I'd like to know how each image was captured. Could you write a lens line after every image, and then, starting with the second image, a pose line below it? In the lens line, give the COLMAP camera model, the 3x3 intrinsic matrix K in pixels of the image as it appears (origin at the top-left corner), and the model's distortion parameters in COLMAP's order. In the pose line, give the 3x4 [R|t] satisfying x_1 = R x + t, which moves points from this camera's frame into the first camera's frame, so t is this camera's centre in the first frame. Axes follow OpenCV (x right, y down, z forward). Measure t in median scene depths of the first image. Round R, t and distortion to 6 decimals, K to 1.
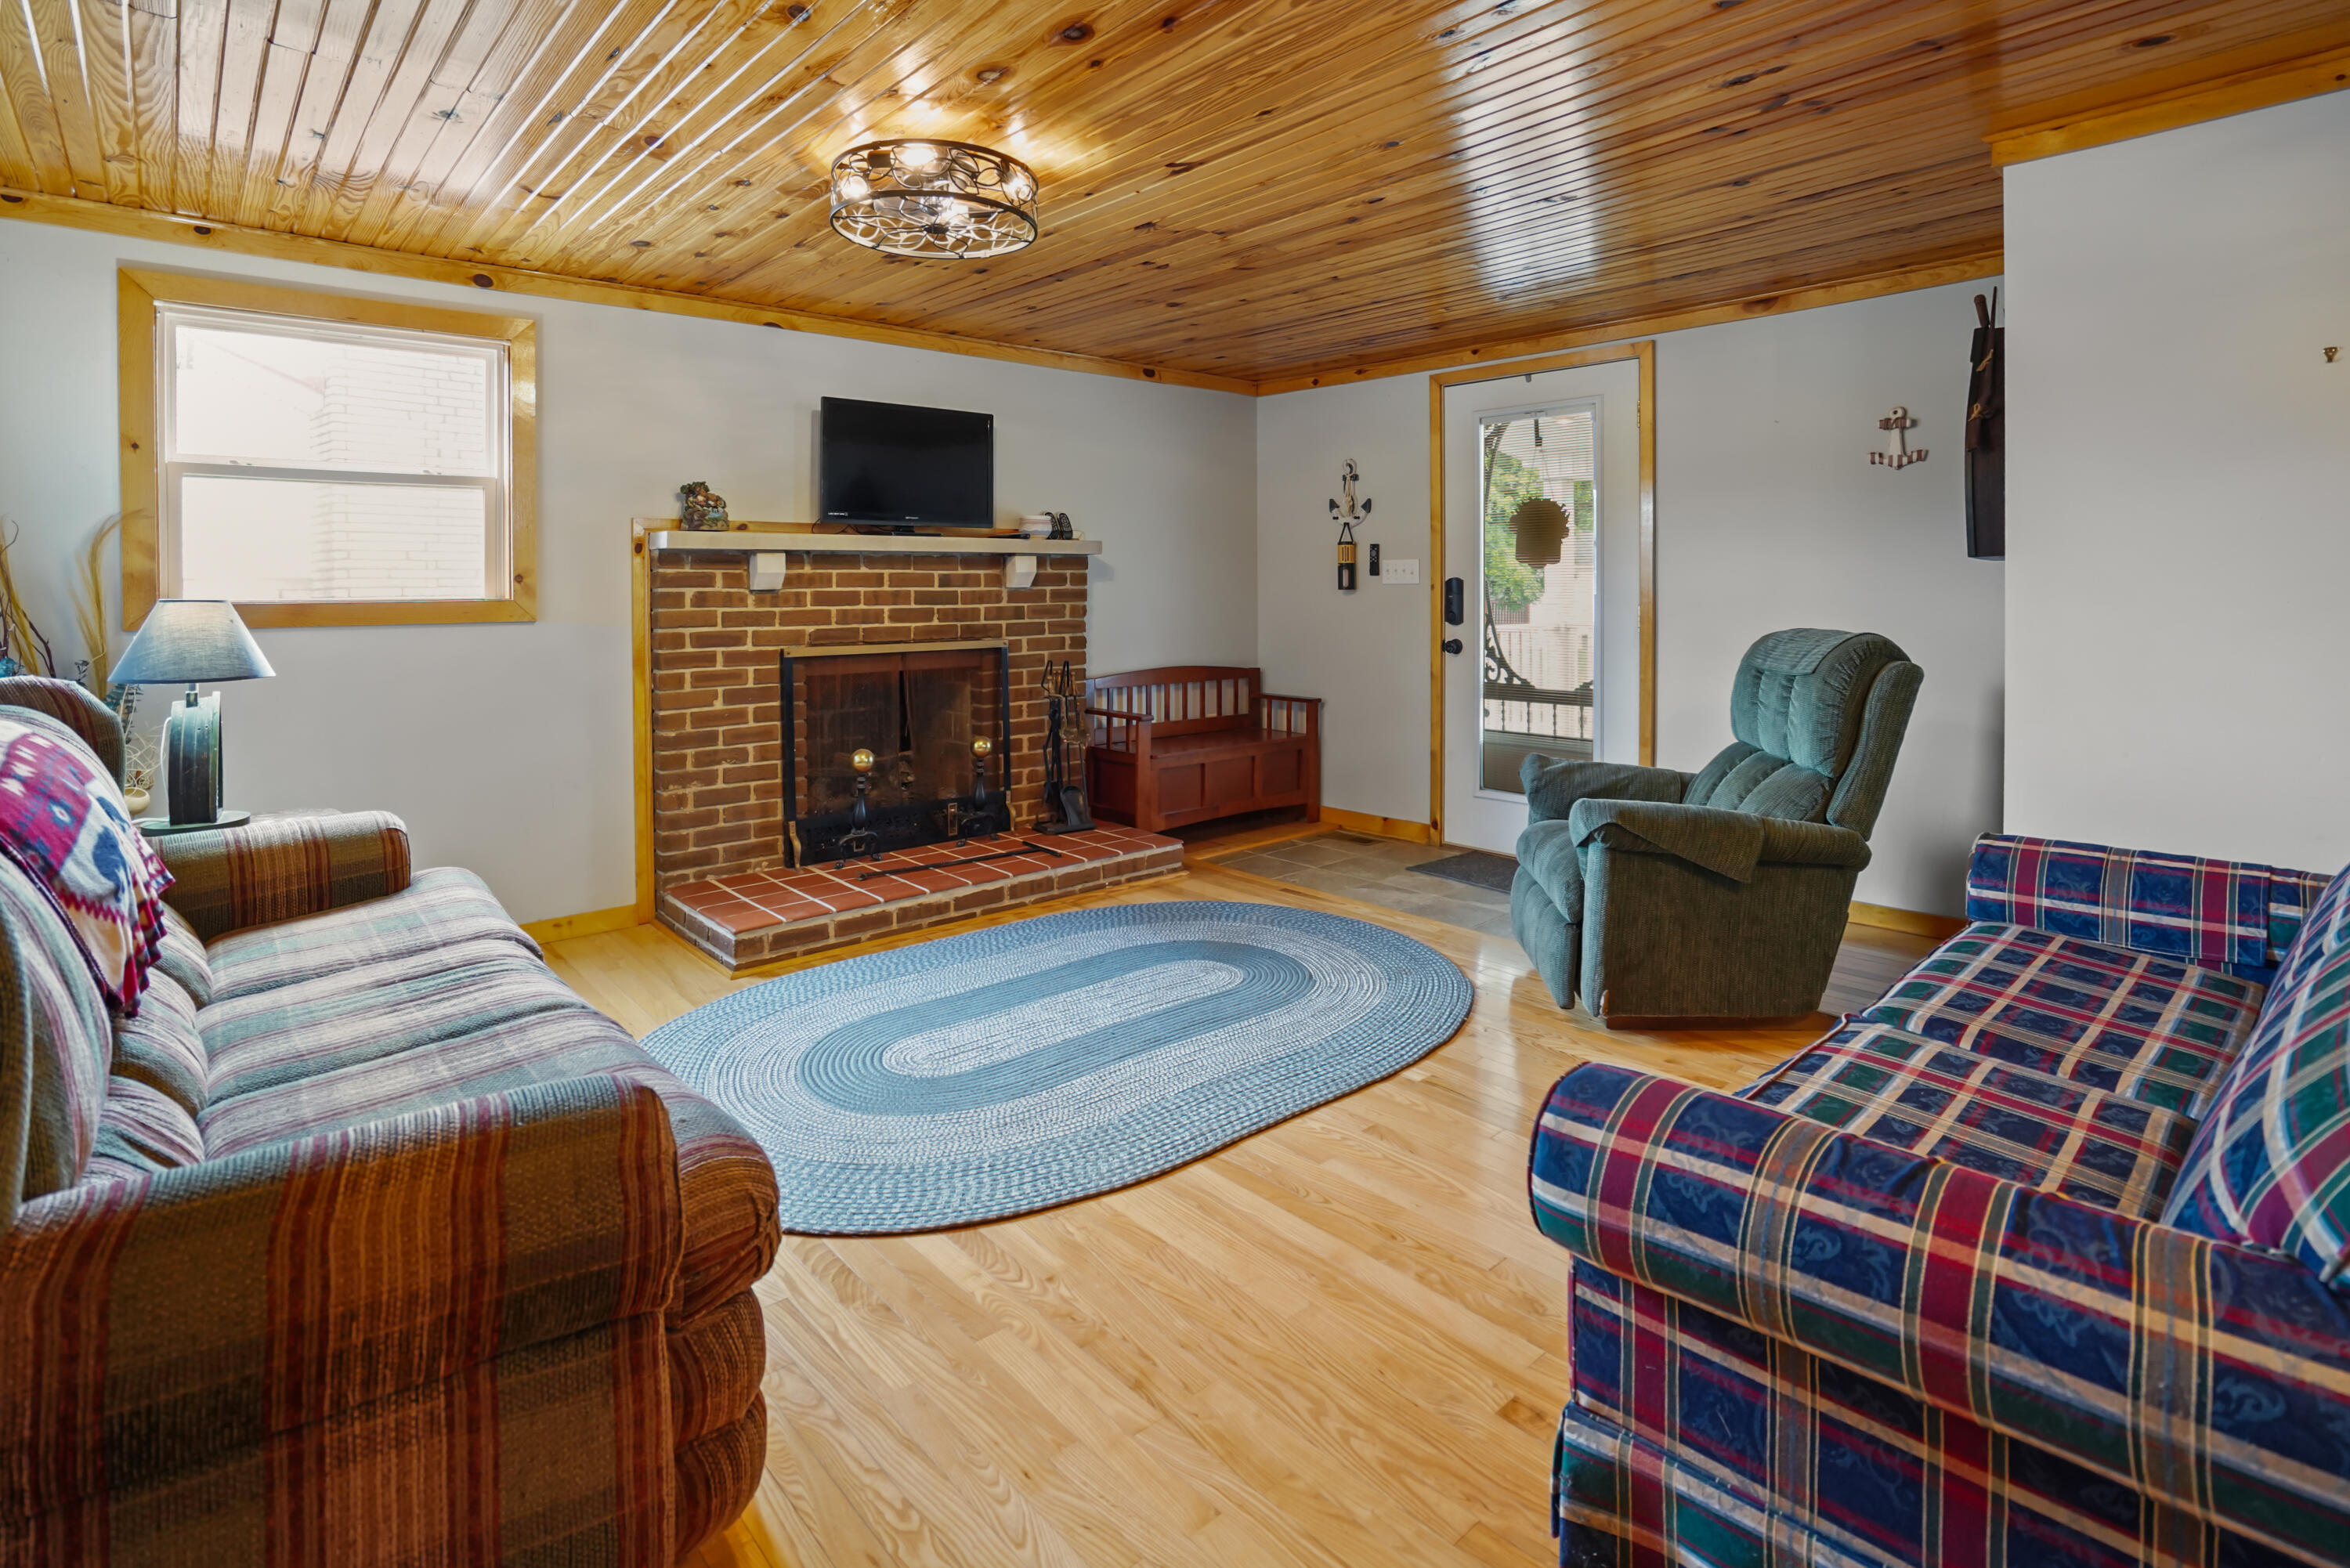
lens RADIAL K [[1157.2, 0, 1159.2], [0, 1157.2, 589.6], [0, 0, 1]] dist [-0.047368, 0.015069]
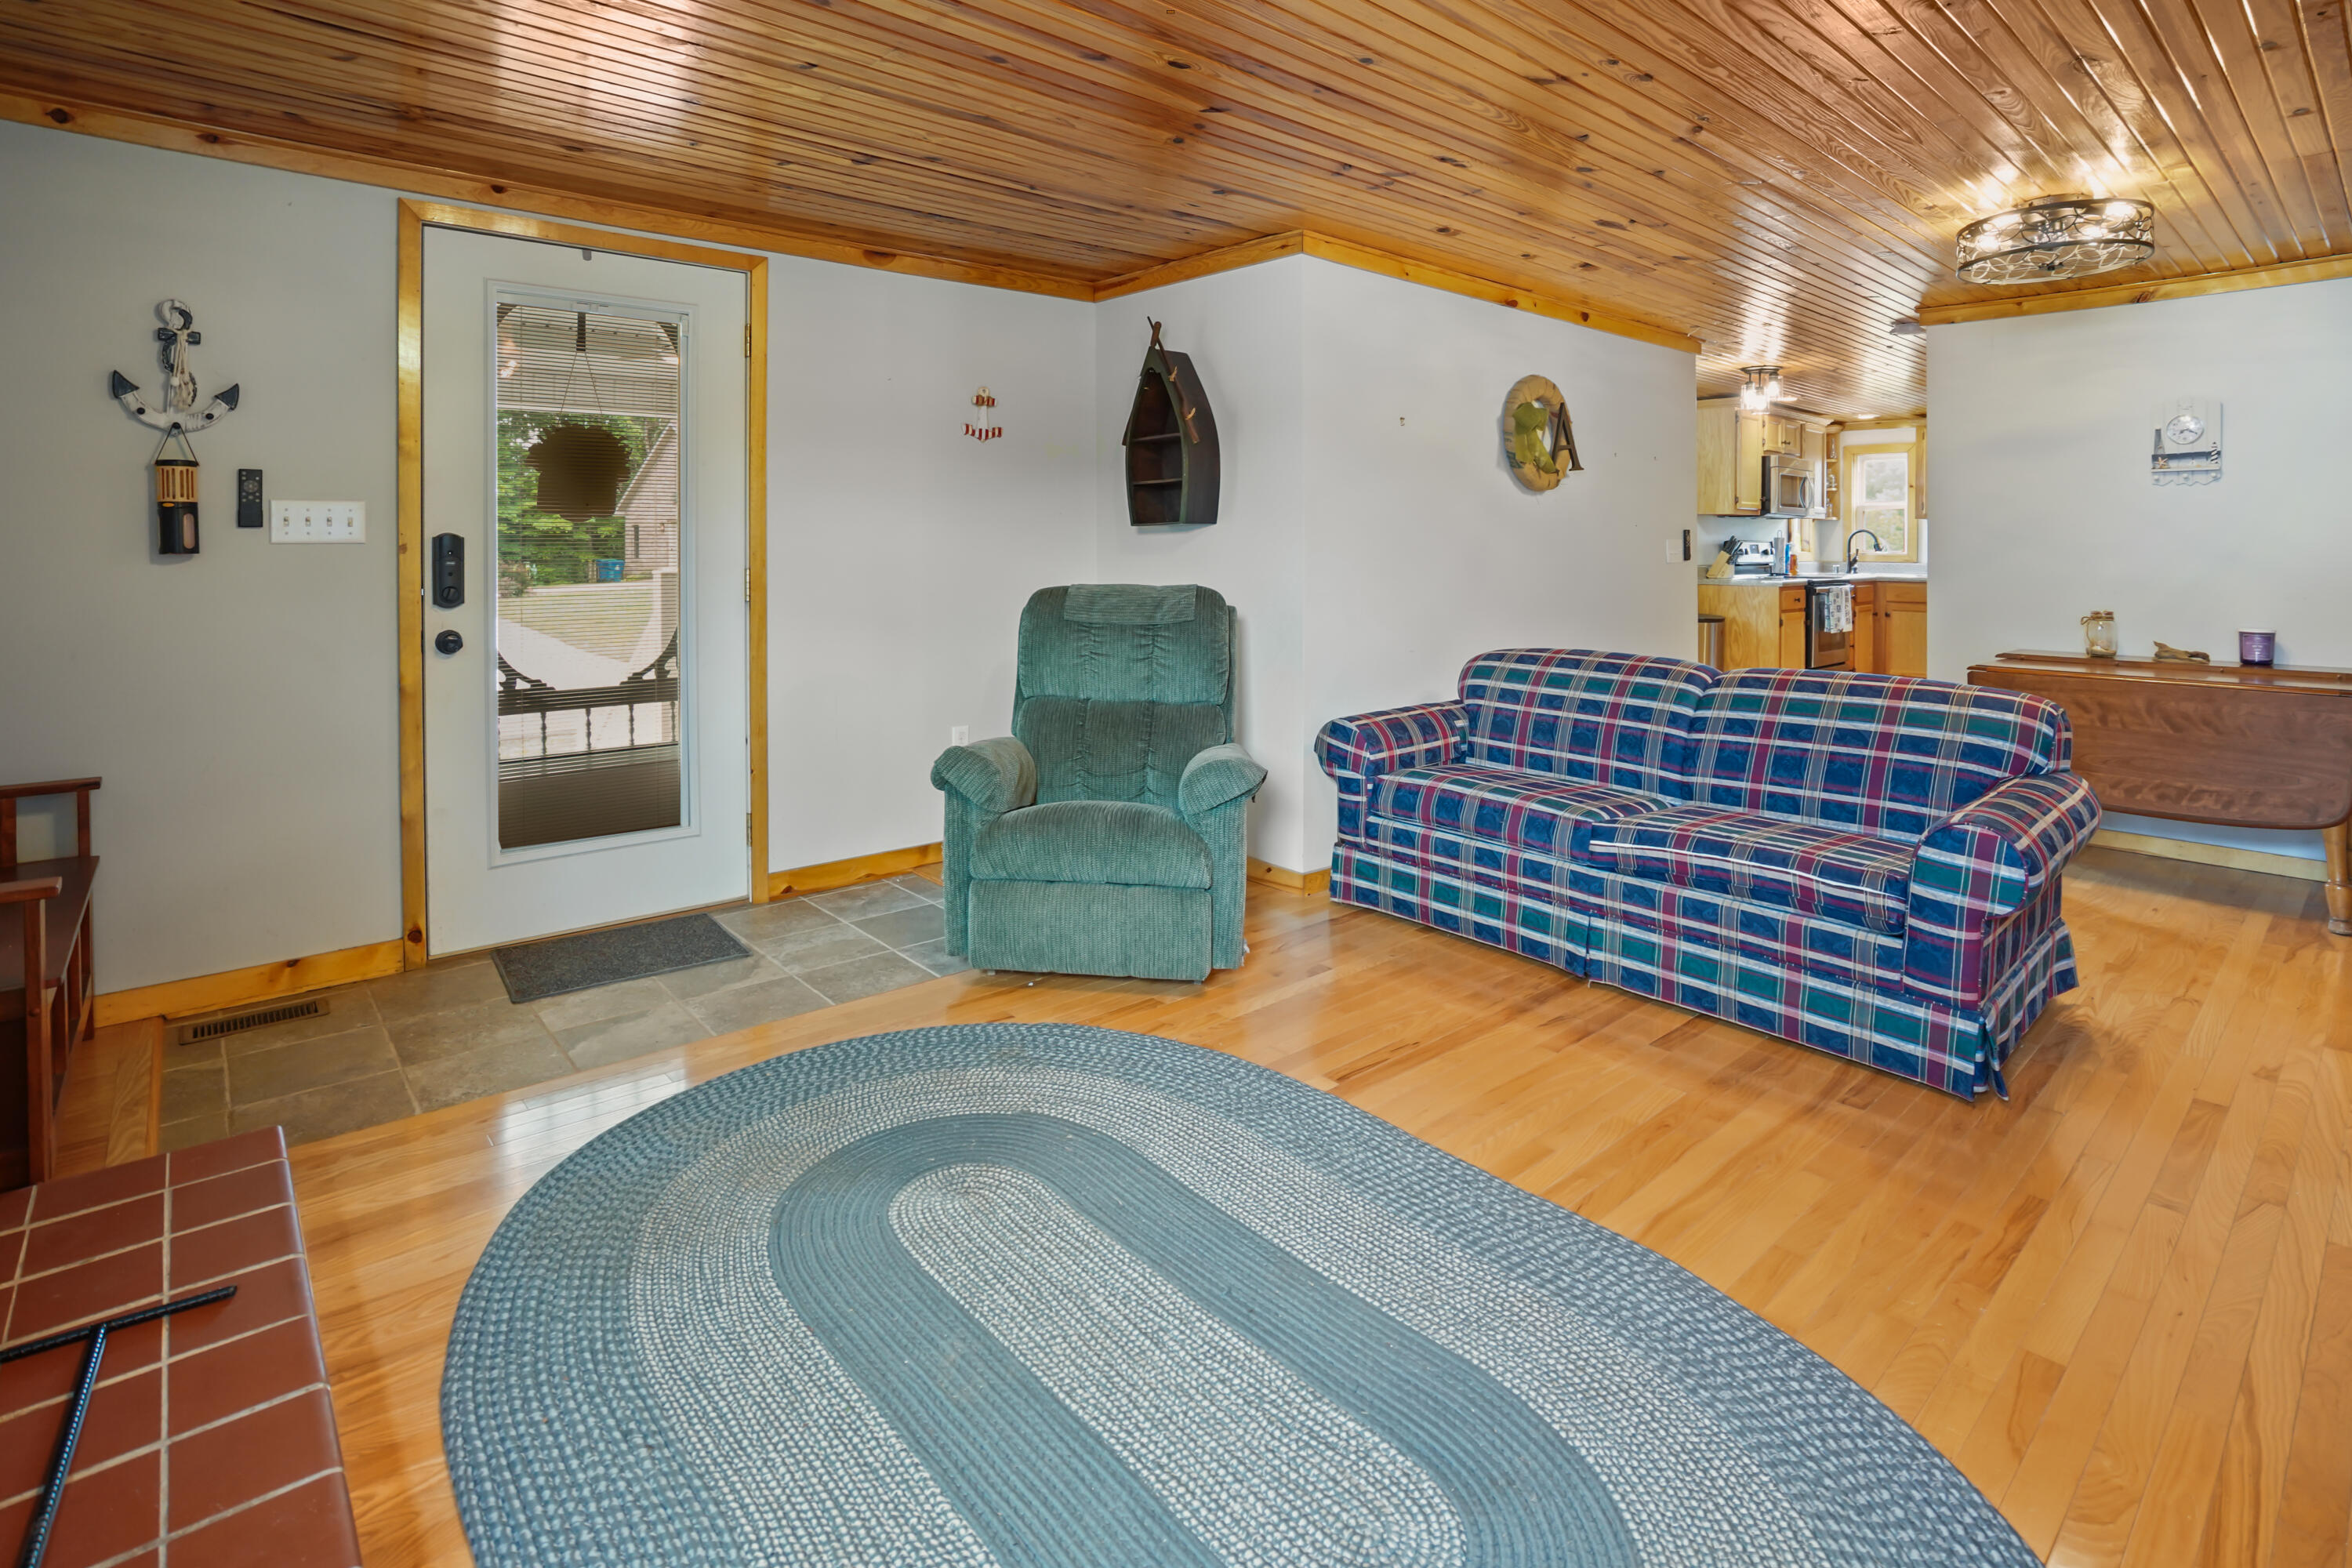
lens RADIAL K [[1158.3, 0, 1189.4], [0, 1158.3, 557.1], [0, 0, 1]] dist [-0.047368, 0.015069]
pose [[-0.008538, -0.010304, 0.999910, -0.371693], [0.002100, 0.999945, 0.010322, -0.002957], [-0.999961, 0.002188, -0.008516, 0.603740]]
